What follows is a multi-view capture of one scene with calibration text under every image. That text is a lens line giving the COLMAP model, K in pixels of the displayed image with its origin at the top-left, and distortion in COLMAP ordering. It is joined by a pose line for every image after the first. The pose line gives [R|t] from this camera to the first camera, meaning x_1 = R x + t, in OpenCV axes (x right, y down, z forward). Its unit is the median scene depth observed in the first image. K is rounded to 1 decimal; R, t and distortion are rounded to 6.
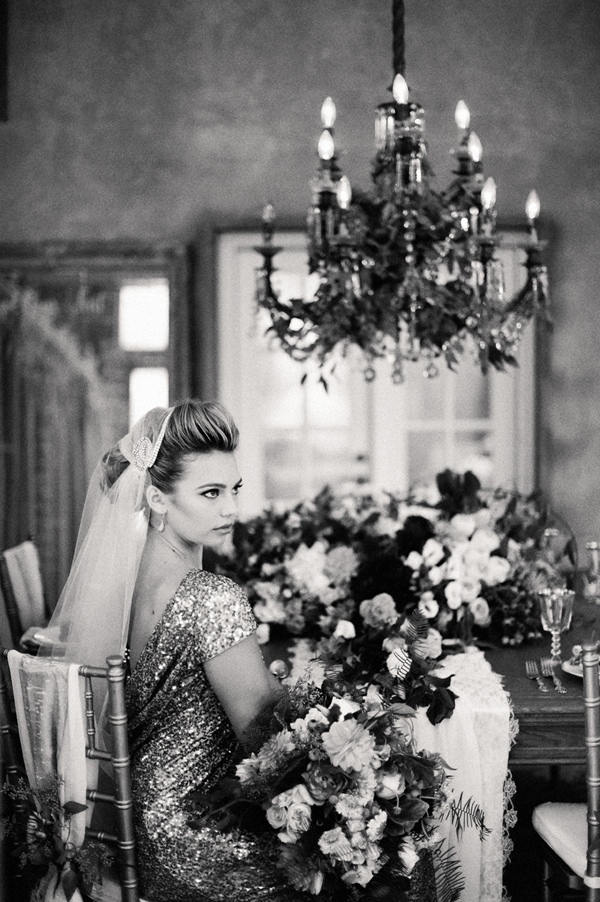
lens RADIAL K [[1311.0, 0, 300.0], [0, 1311.0, 451.0], [0, 0, 1]] dist [-0.164010, 0.136188]
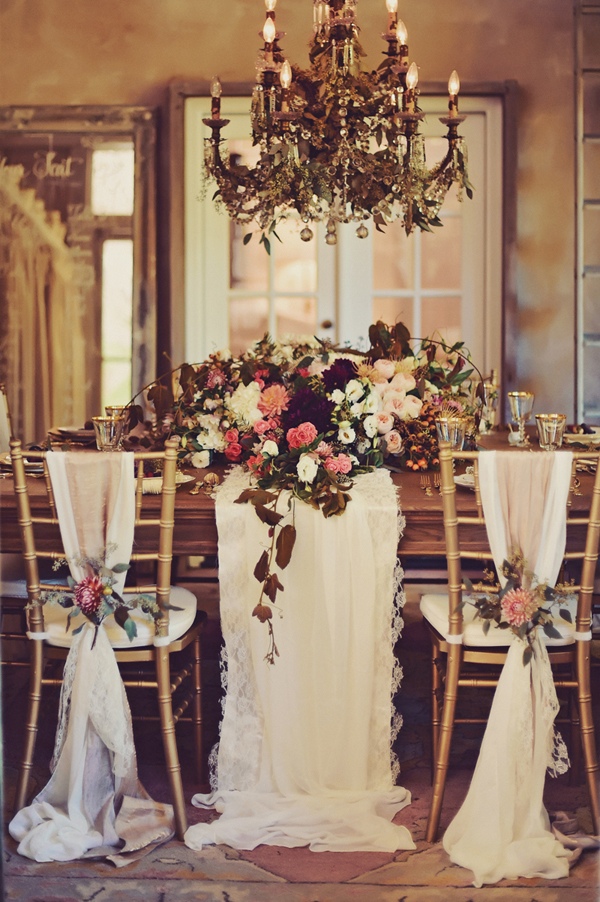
lens RADIAL K [[1612.8, 0, 270.9], [0, 1612.8, 359.0], [0, 0, 1]] dist [-0.184856, 0.396270]
pose [[0.999591, 0.008551, -0.027294, 0.066834], [-0.008334, 0.999933, 0.008073, 0.039561], [0.027361, -0.007843, 0.999595, -0.405202]]
